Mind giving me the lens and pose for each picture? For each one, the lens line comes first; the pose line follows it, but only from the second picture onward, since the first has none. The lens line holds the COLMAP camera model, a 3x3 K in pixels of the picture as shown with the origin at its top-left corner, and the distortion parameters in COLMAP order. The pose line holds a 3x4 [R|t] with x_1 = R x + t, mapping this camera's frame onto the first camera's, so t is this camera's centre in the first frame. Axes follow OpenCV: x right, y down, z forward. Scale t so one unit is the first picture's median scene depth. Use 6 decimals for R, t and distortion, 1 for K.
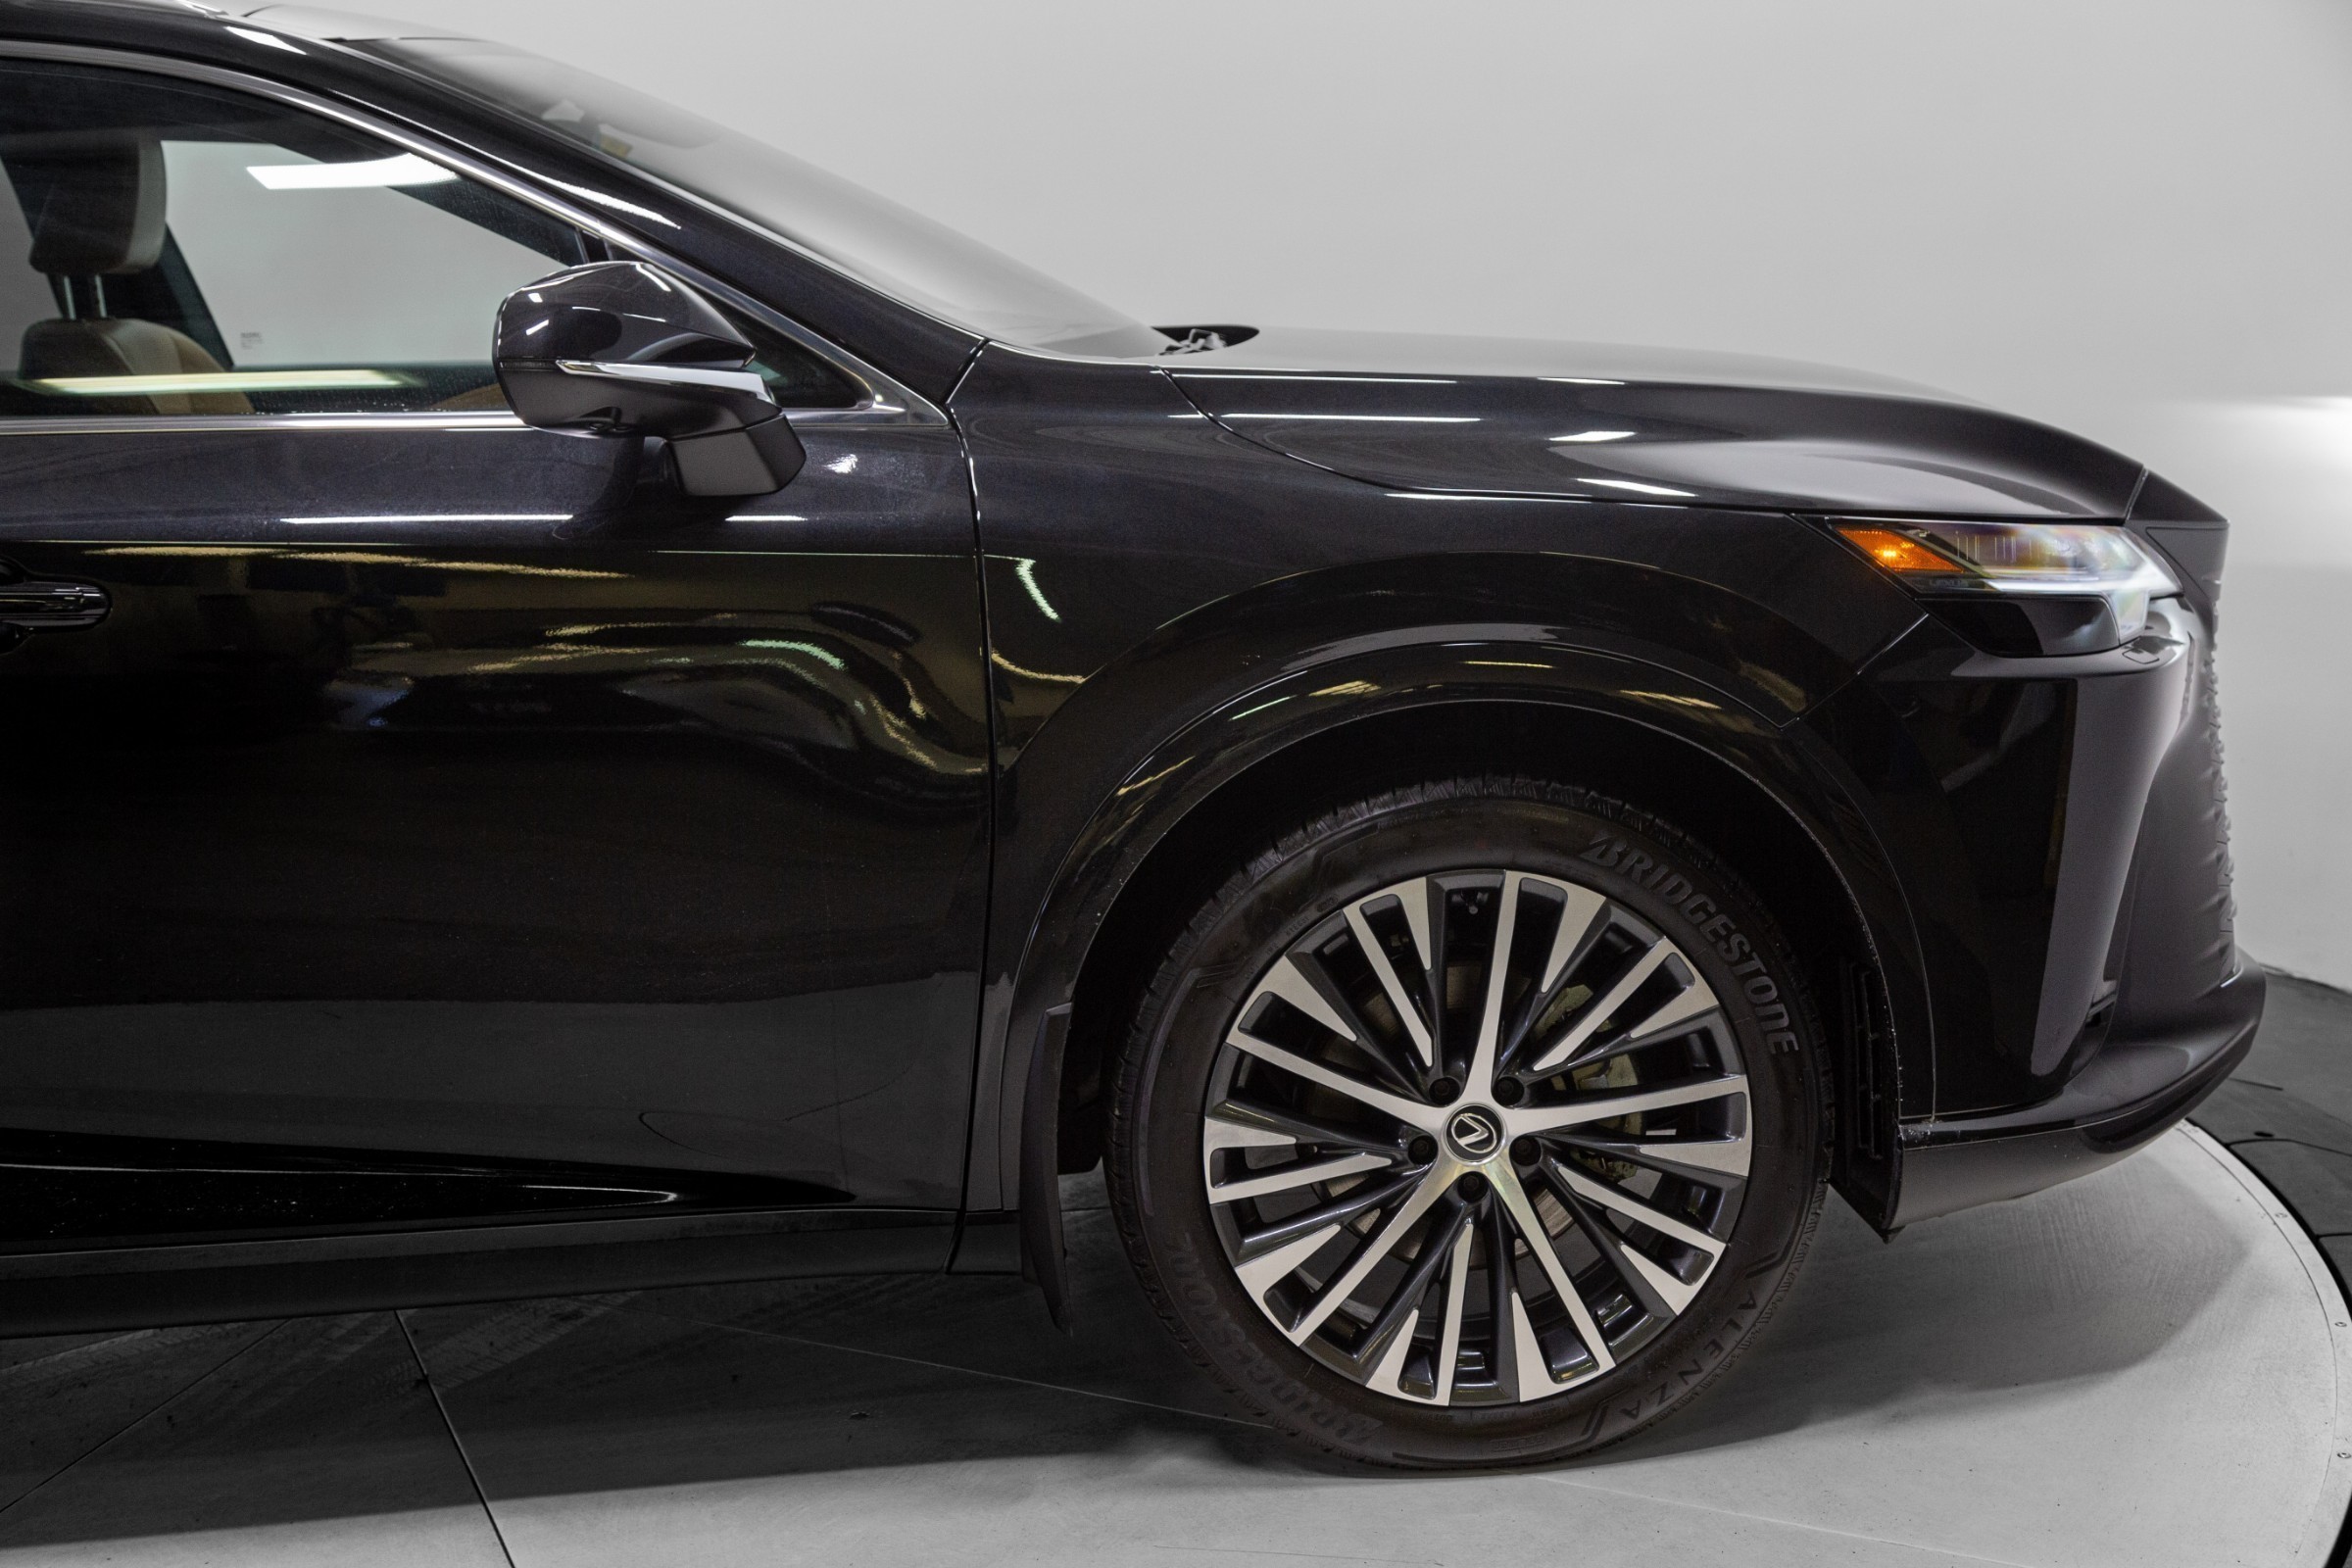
lens RADIAL K [[3191.6, 0, 1175.3], [0, 3191.6, 801.9], [0, 0, 1]] dist [-0.017531, 0.000000]
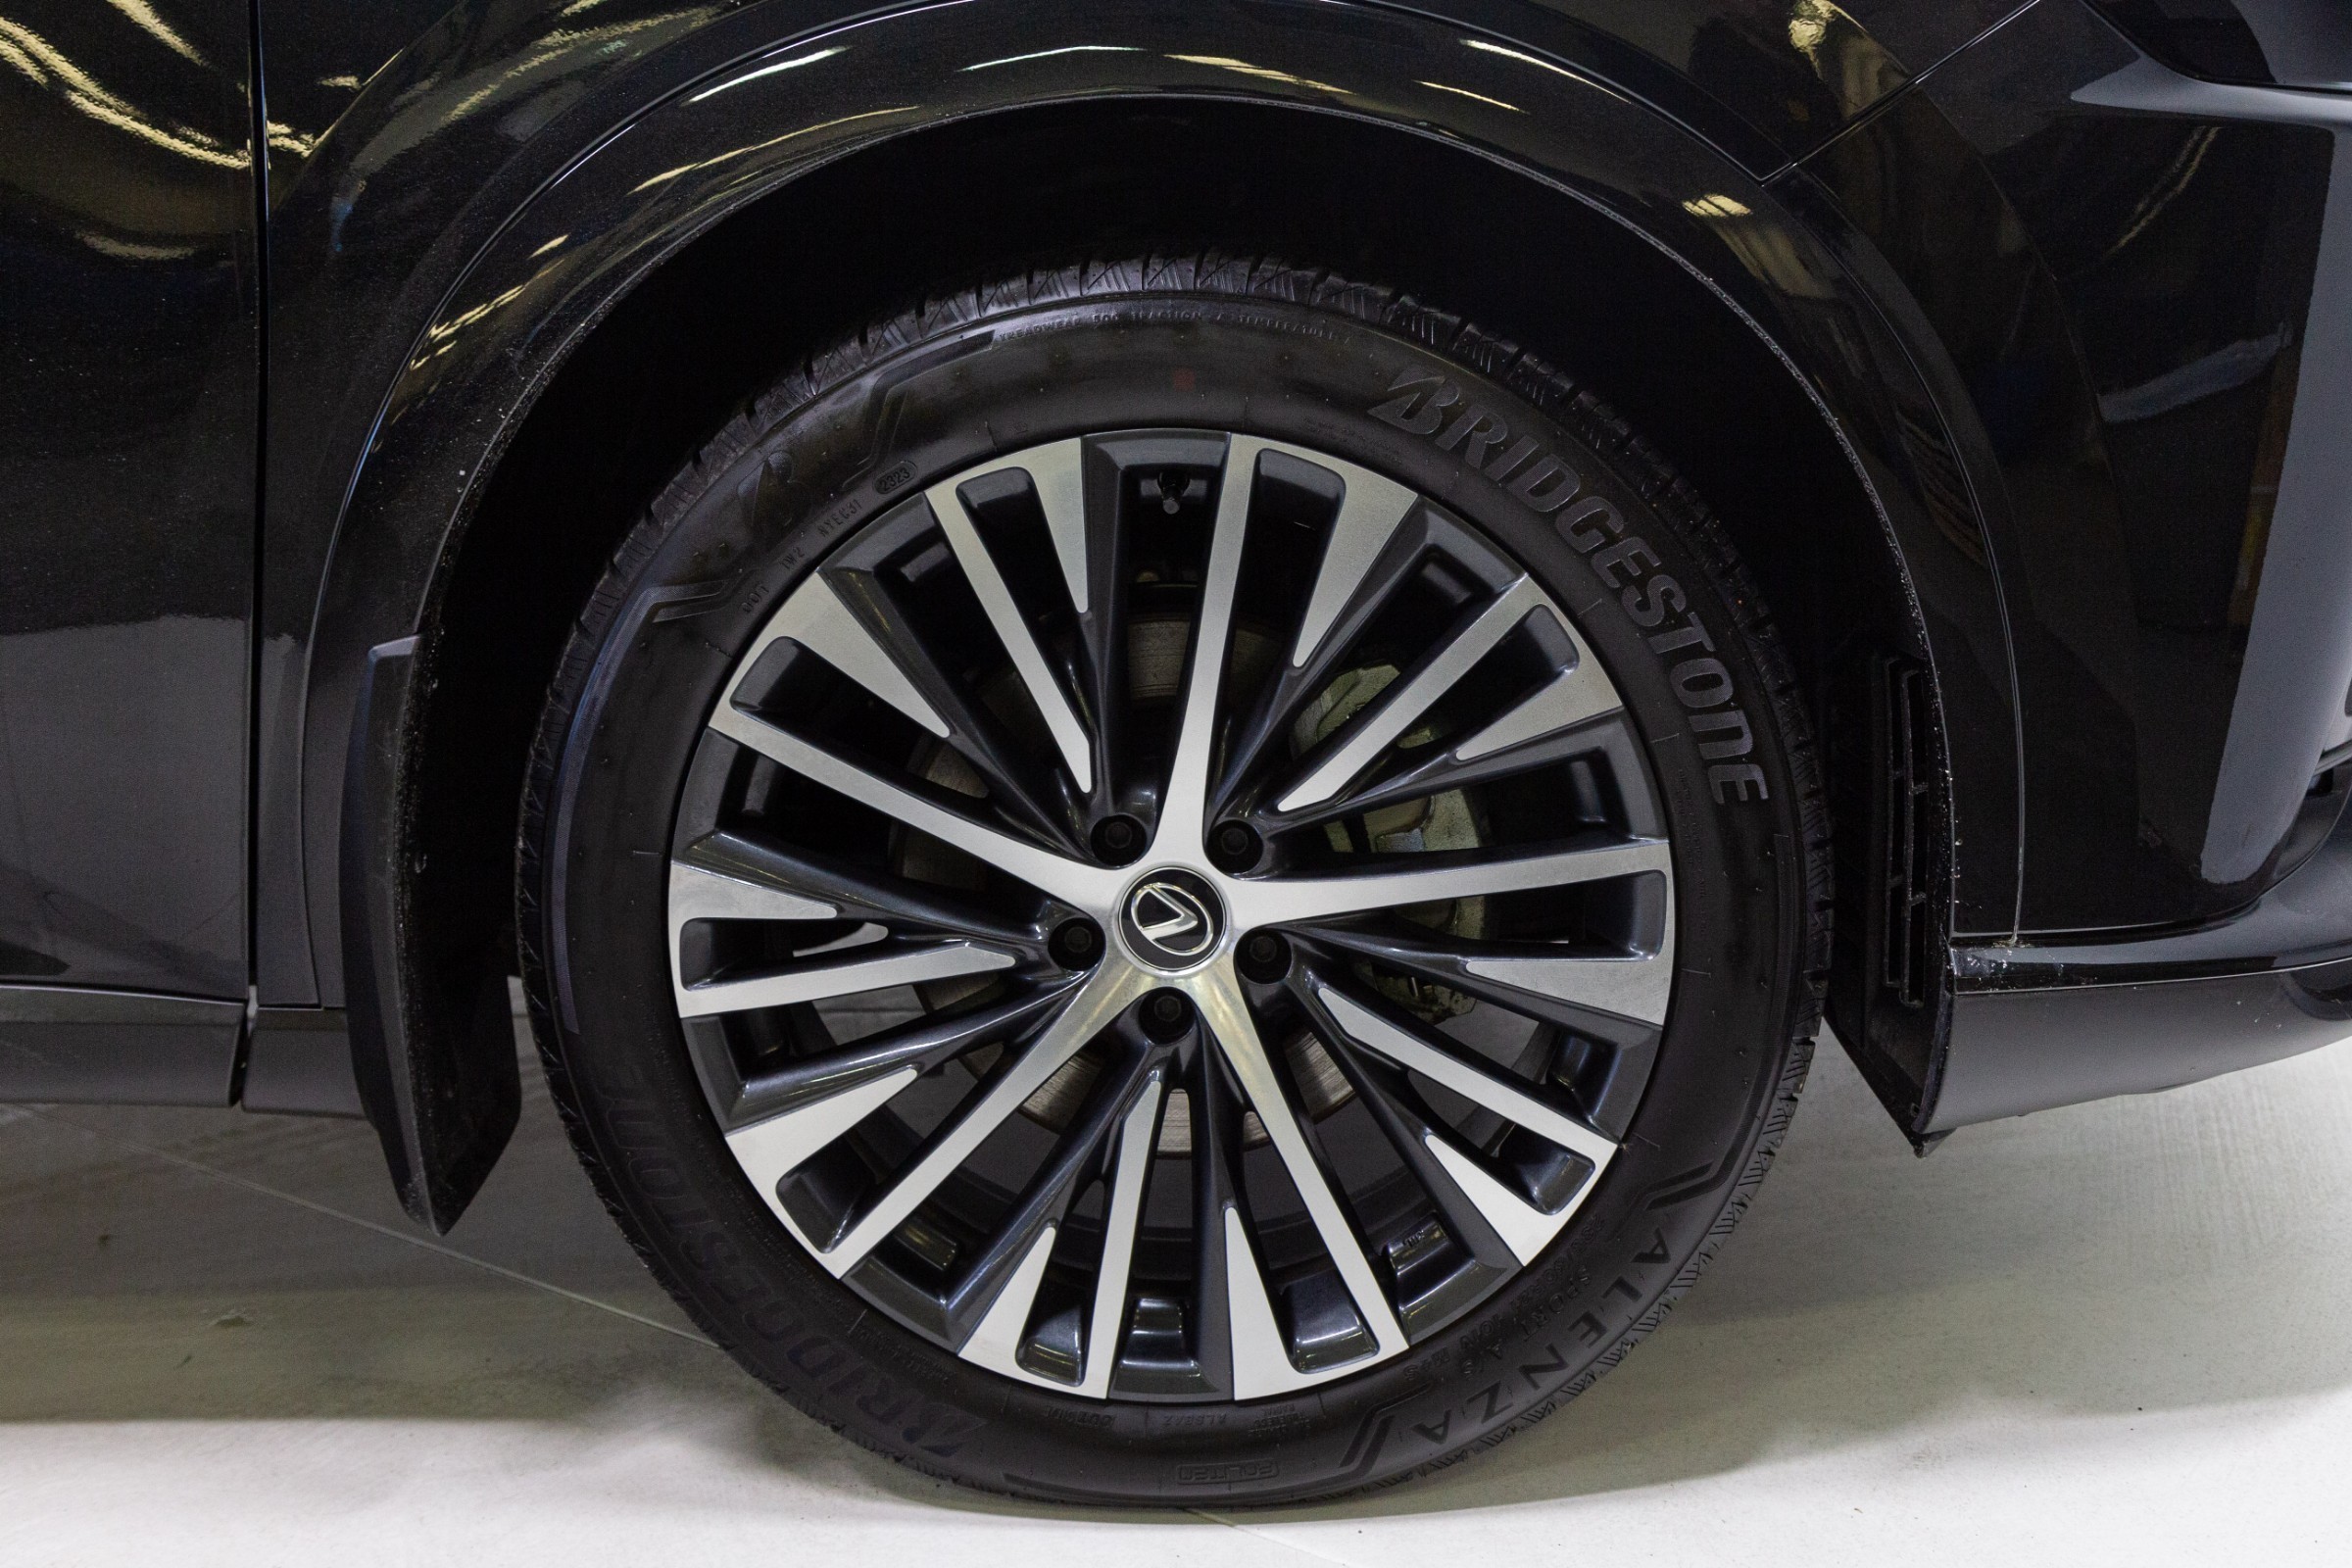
lens RADIAL K [[2882.0, 0, 1193.0], [0, 2882.0, 771.0], [0, 0, 1]] dist [-0.018682, 0.000000]
pose [[0.995988, 0.052582, -0.072413, 0.132735], [-0.049119, 0.997600, 0.048810, 0.053717], [0.074806, -0.045058, 0.996180, 0.503499]]
